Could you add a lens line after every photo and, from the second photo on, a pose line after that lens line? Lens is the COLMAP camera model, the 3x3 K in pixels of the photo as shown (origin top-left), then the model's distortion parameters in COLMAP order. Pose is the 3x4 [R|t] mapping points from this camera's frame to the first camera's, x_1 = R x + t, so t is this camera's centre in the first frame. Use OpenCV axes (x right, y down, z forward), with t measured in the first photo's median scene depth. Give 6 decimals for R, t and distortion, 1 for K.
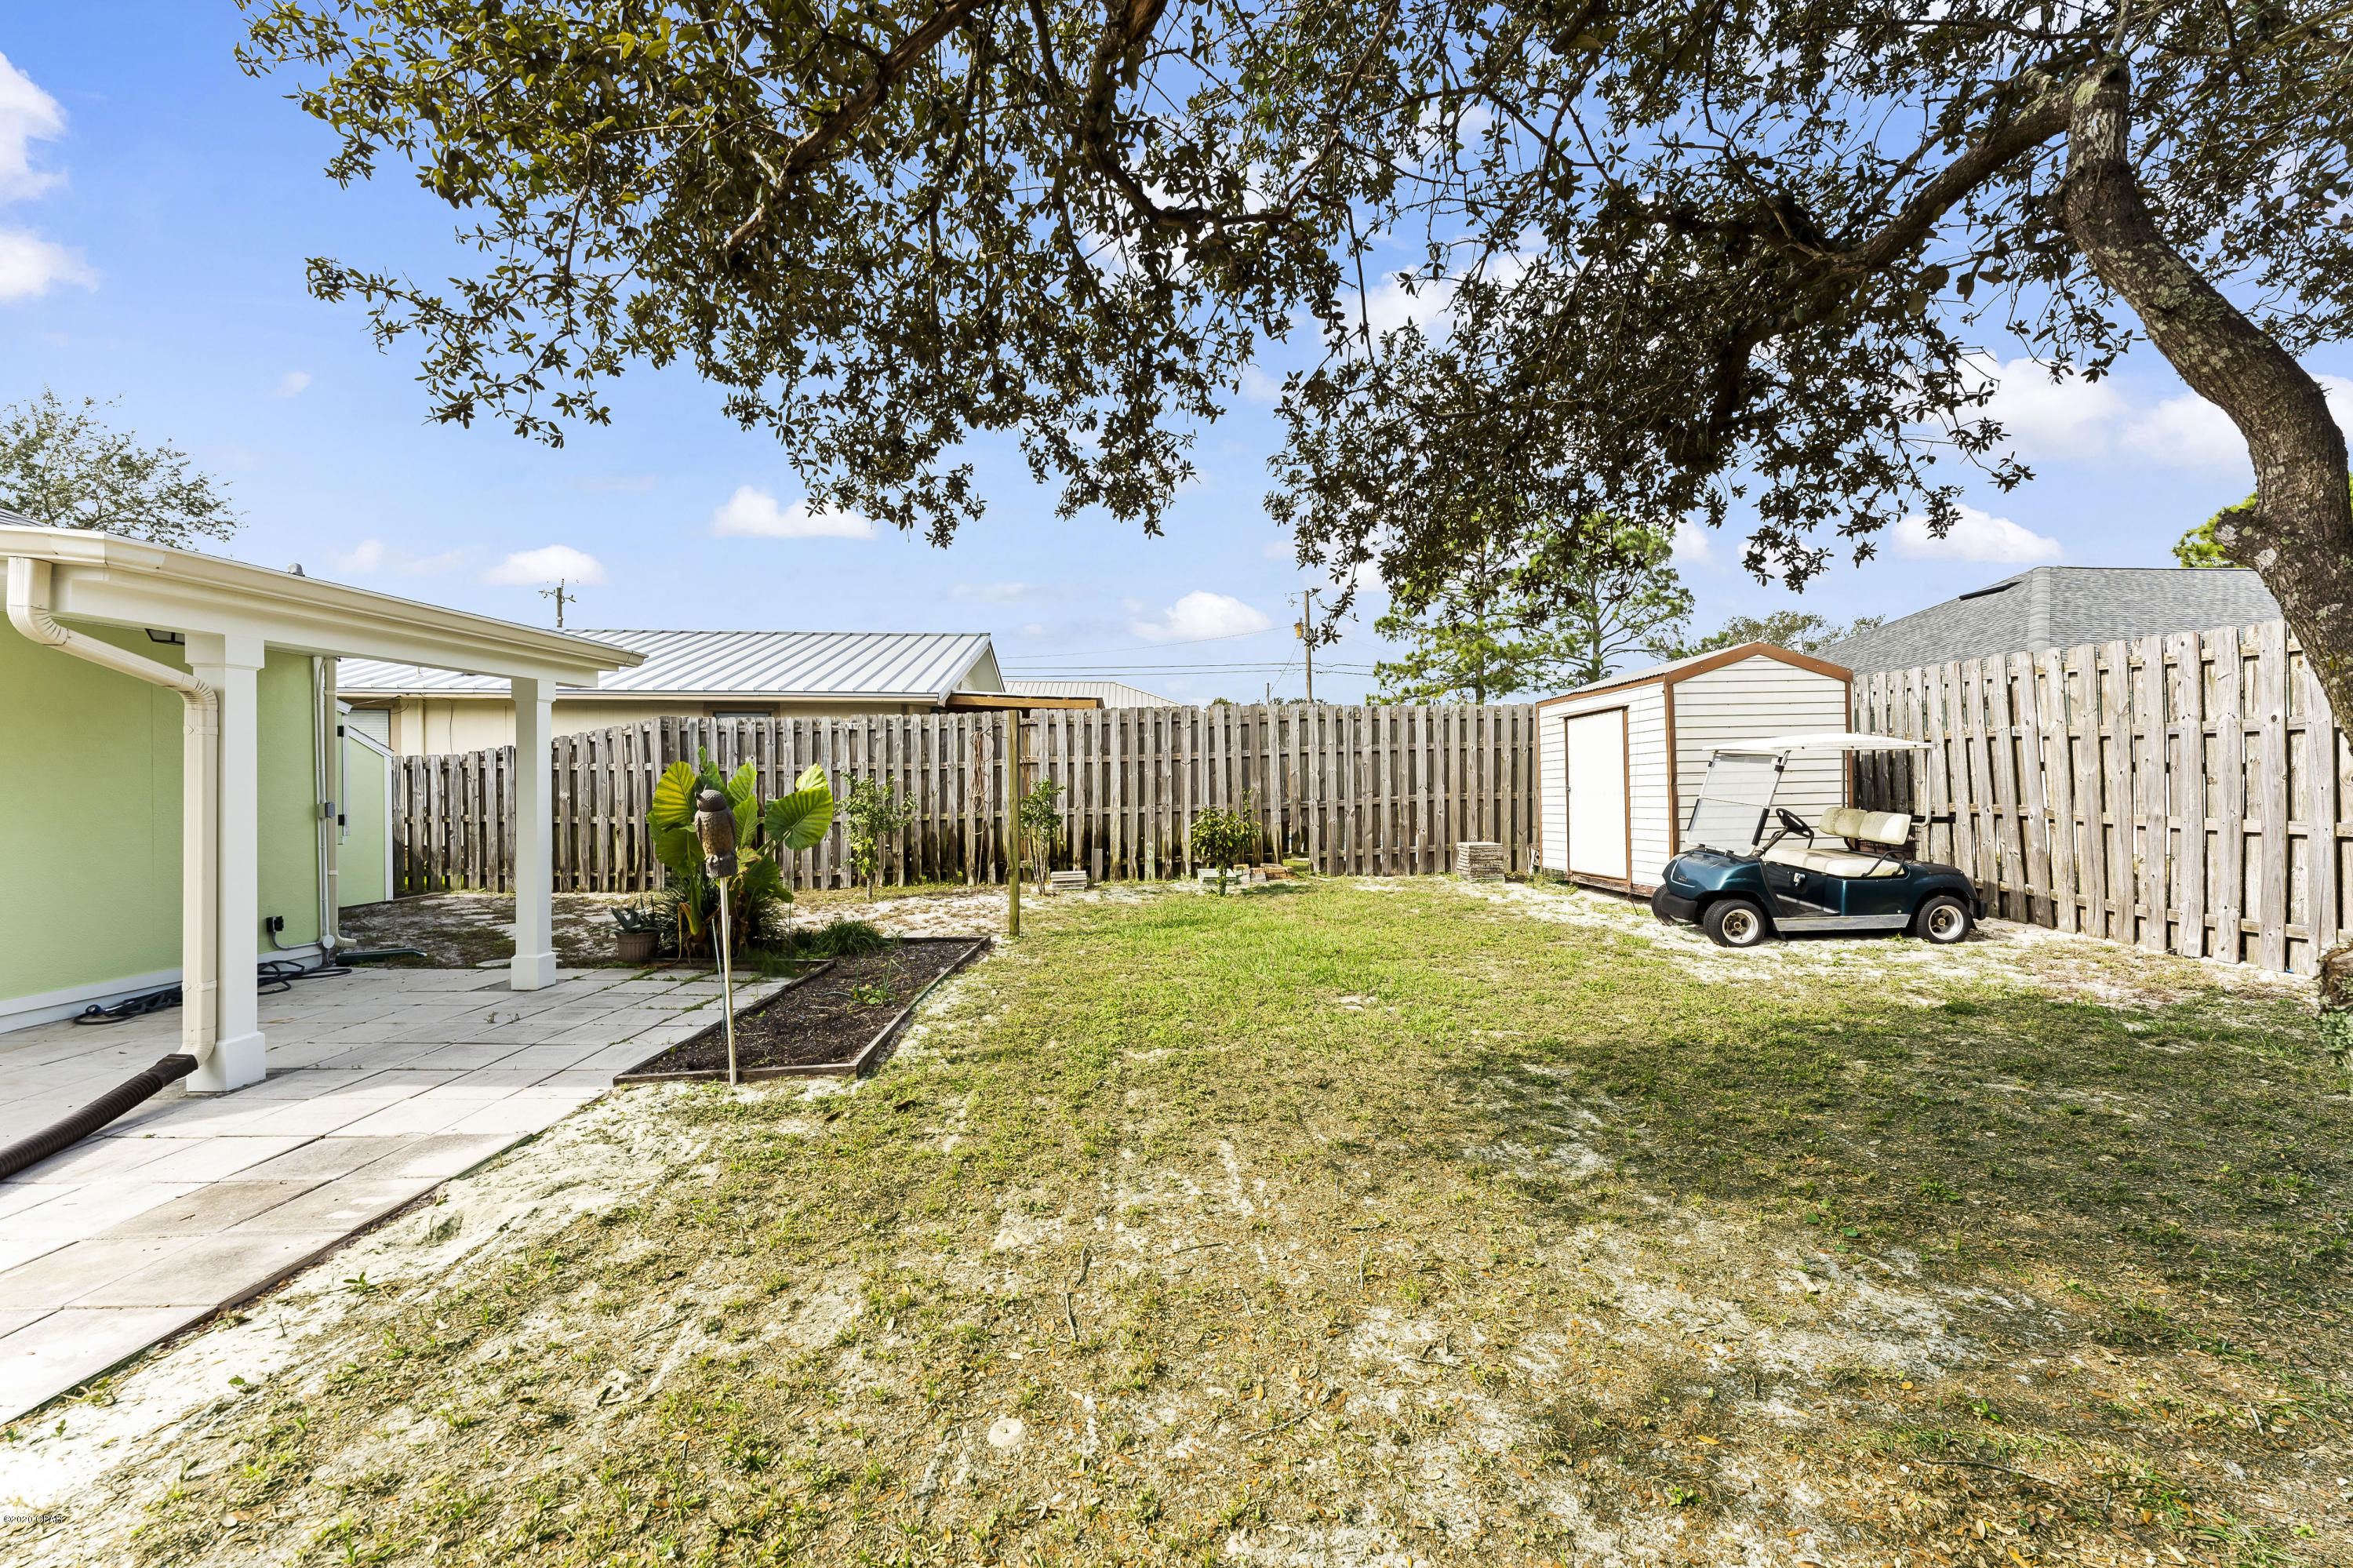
lens RADIAL K [[948.2, 0, 1178.0], [0, 948.2, 789.1], [0, 0, 1]] dist [0.002520, 0.000143]
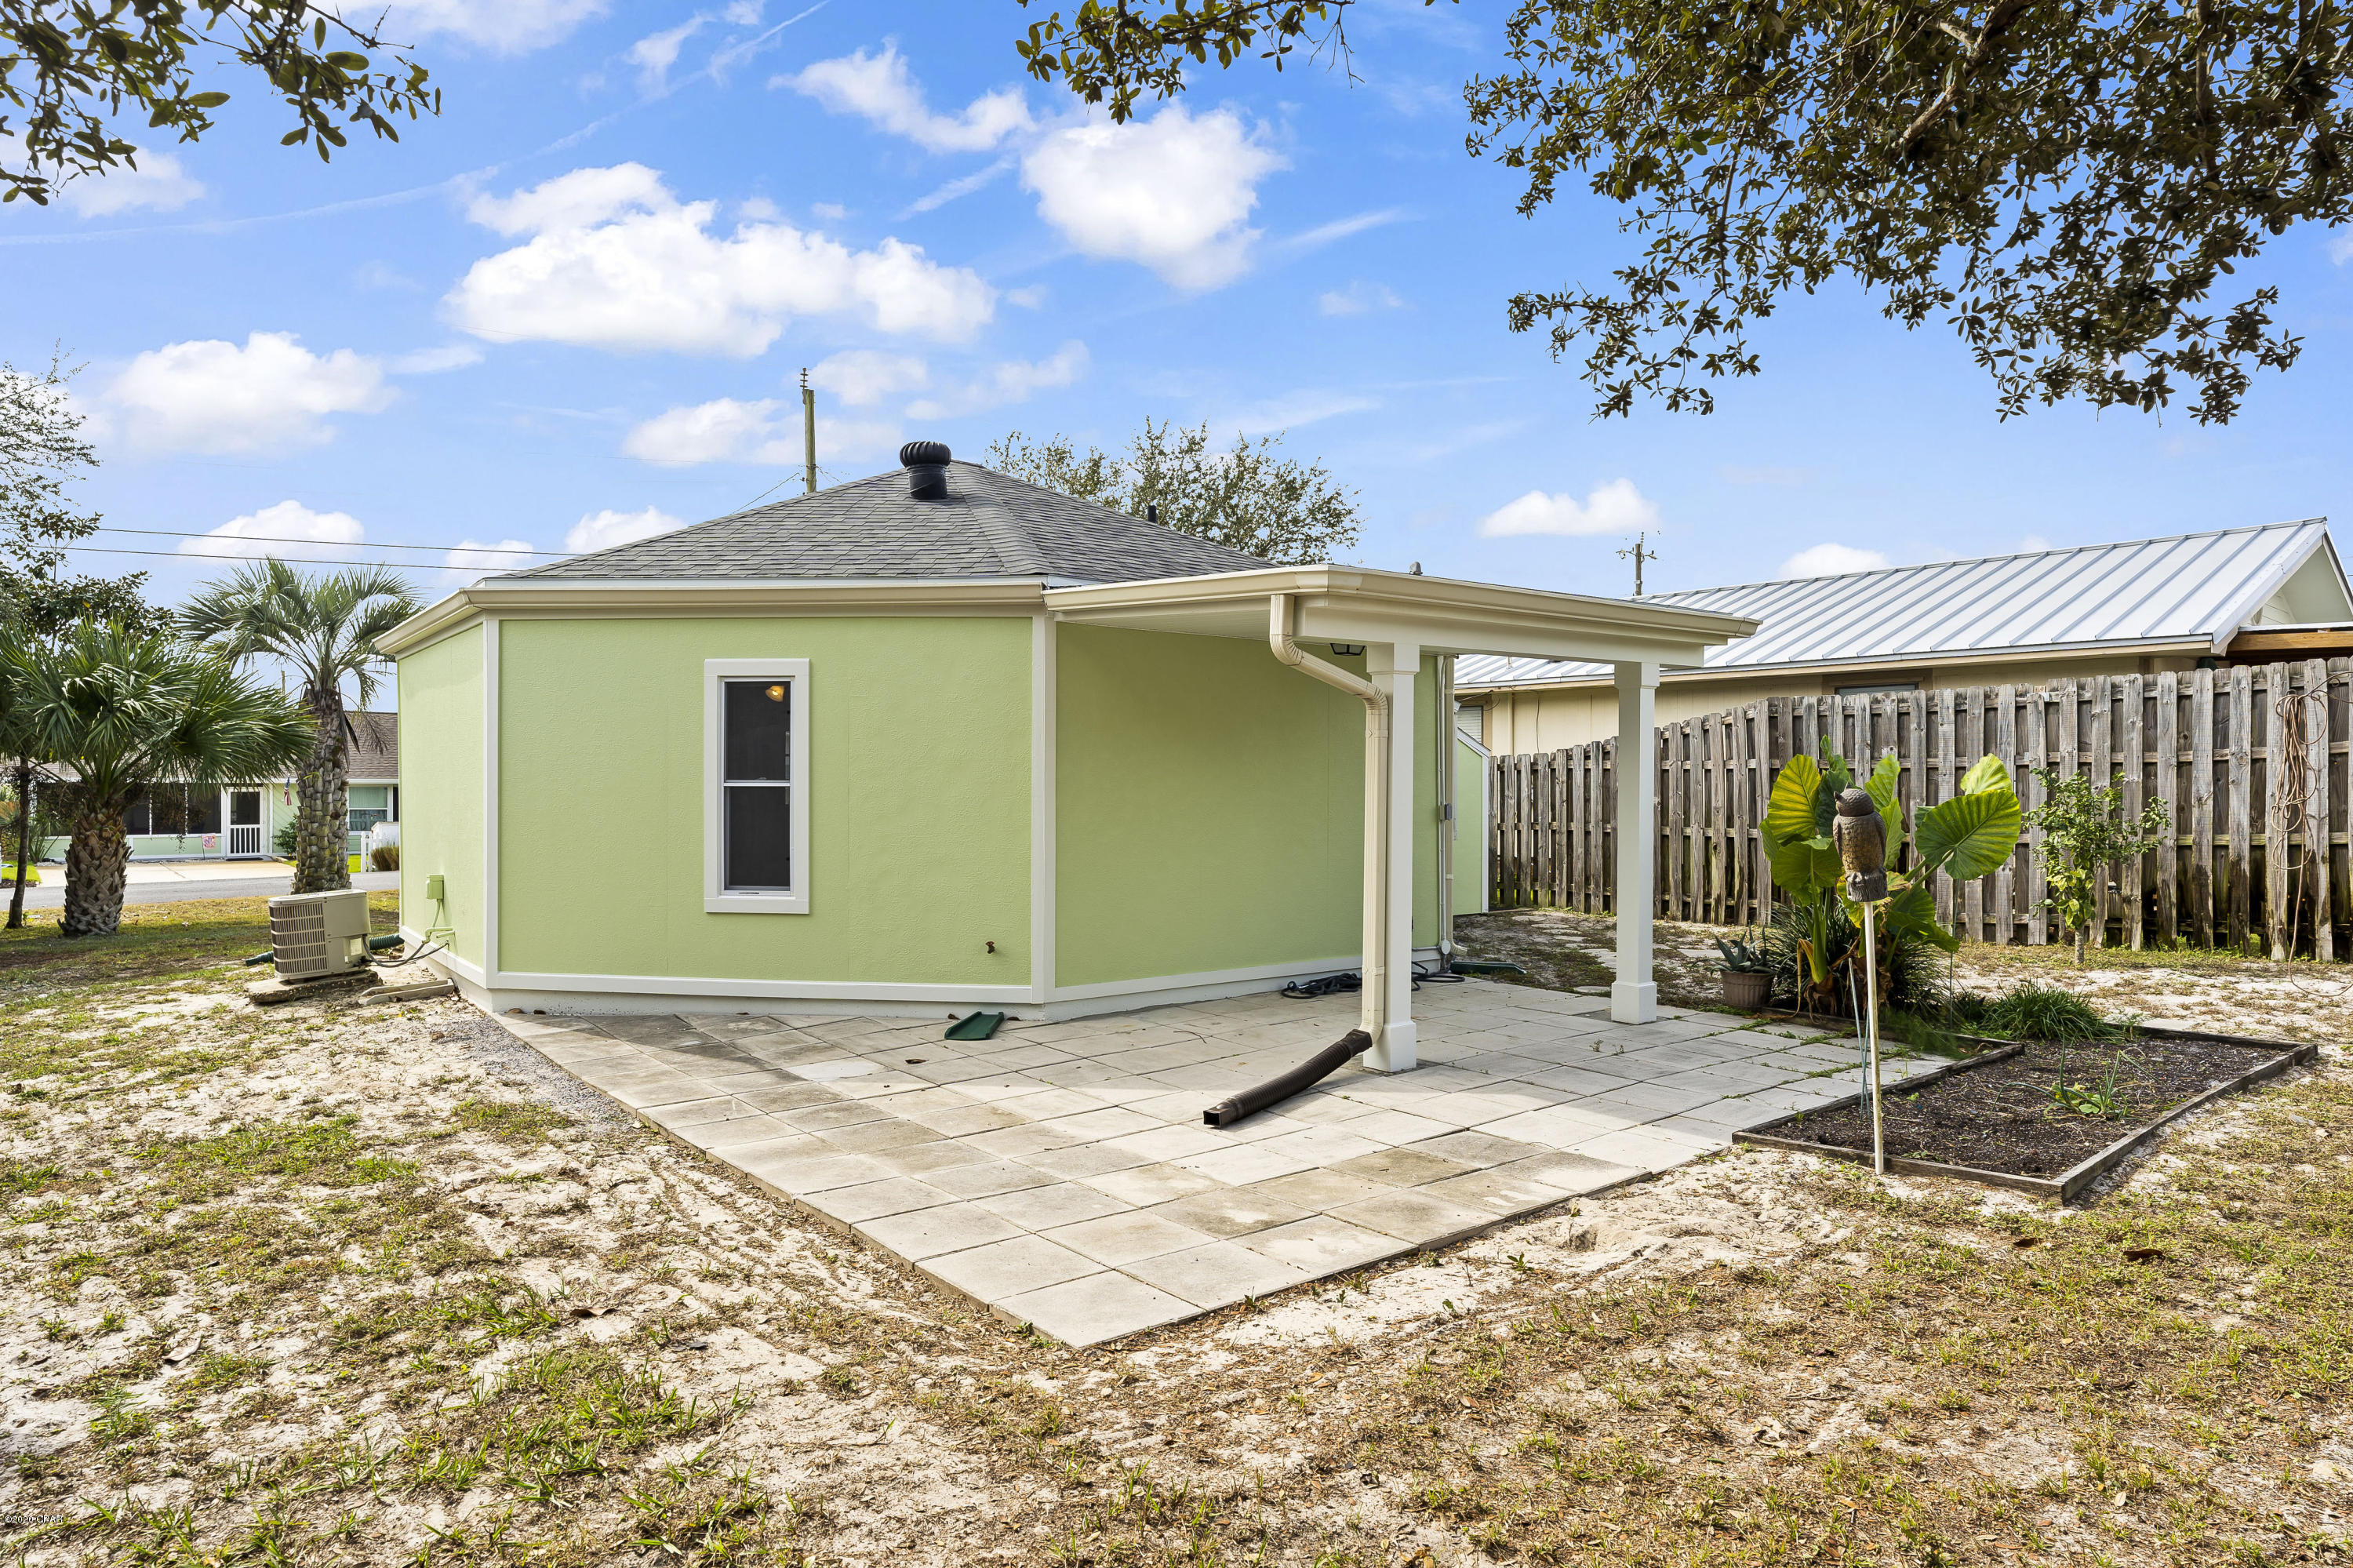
lens RADIAL K [[1325.9, 0, 1174.4], [0, 1325.9, 801.8], [0, 0, 1]] dist [-0.017698, 0.007947]
pose [[0.609567, 0.007947, -0.792694, 0.027661], [-0.003748, 0.999967, 0.007142, 0.005469], [0.792725, -0.001383, 0.609577, -0.104192]]
